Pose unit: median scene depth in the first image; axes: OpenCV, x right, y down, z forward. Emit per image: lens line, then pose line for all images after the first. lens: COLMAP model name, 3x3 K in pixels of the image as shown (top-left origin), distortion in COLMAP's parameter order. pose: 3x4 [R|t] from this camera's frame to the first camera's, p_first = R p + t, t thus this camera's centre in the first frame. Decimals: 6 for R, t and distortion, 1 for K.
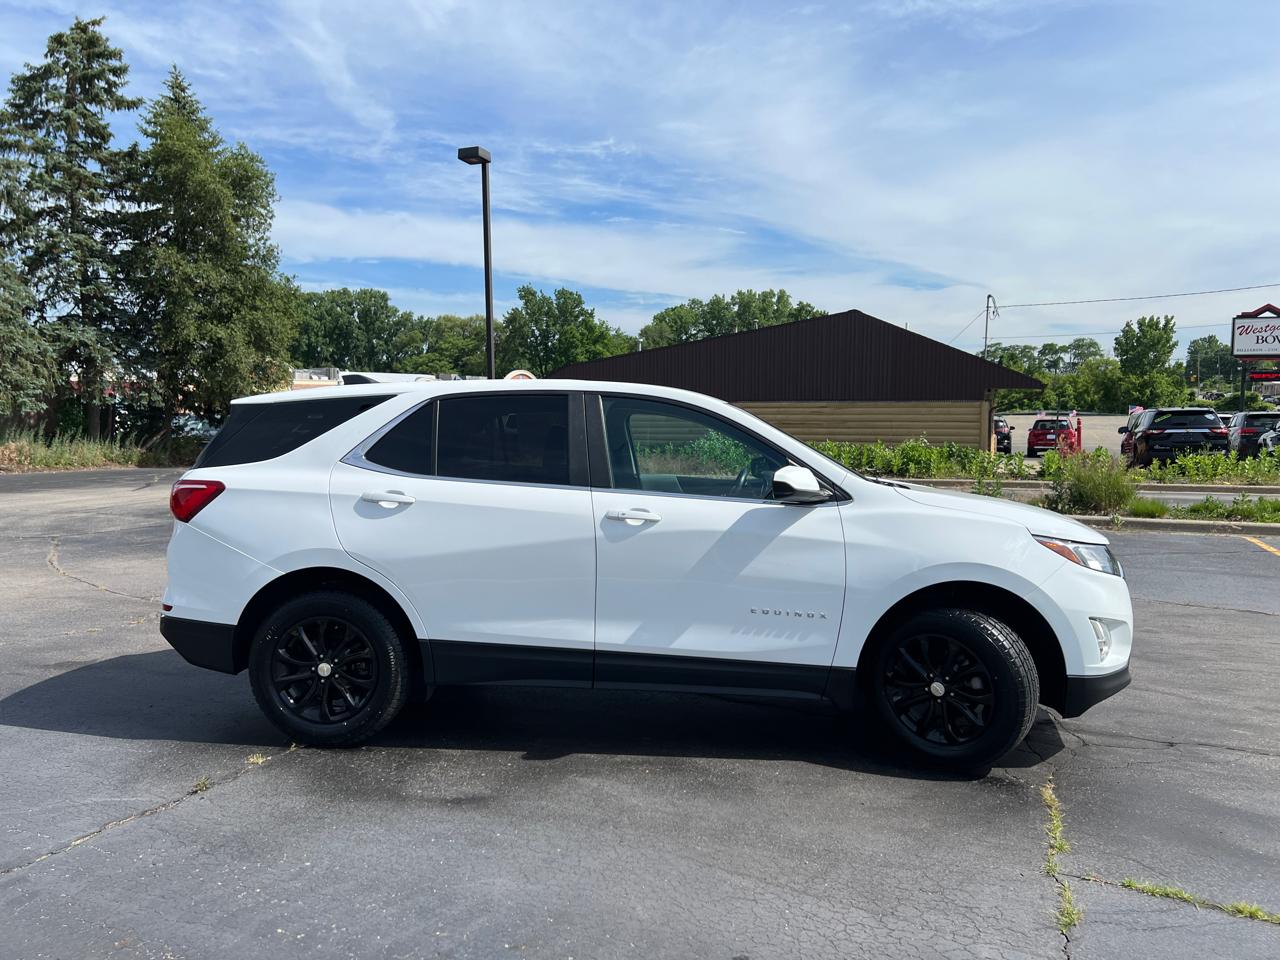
lens RADIAL K [[974.0, 0, 640.5], [0, 974.0, 472.1], [0, 0, 1]] dist [0.065608, -0.071869]
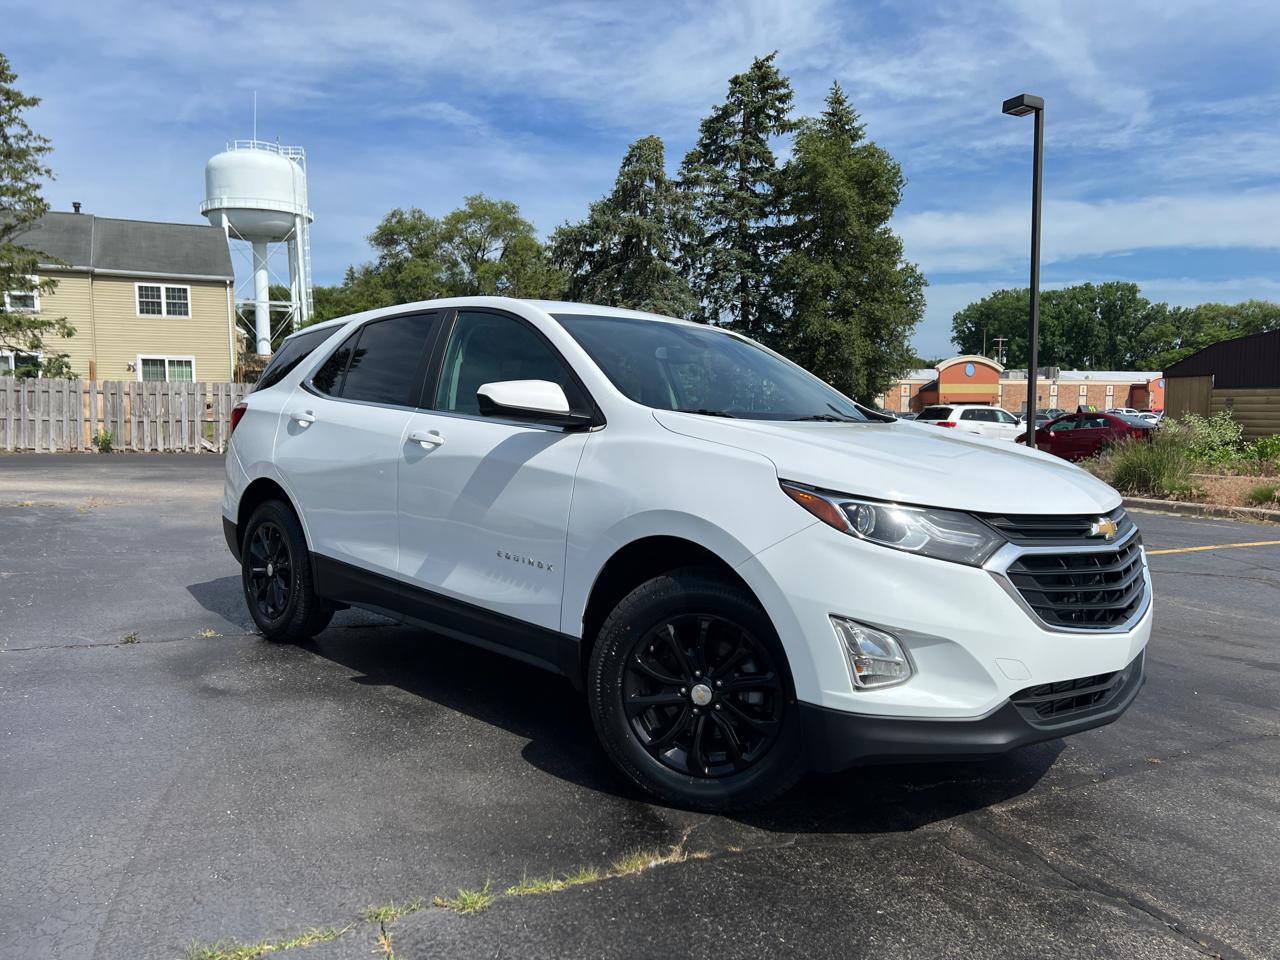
lens RADIAL K [[974.0, 0, 648.8], [0, 974.0, 489.7], [0, 0, 1]] dist [0.065608, -0.071869]
pose [[0.748024, 0.058477, -0.661090, 0.119550], [-0.049794, 0.998248, 0.031959, 0.008437], [0.661801, 0.009012, 0.749626, 0.070999]]
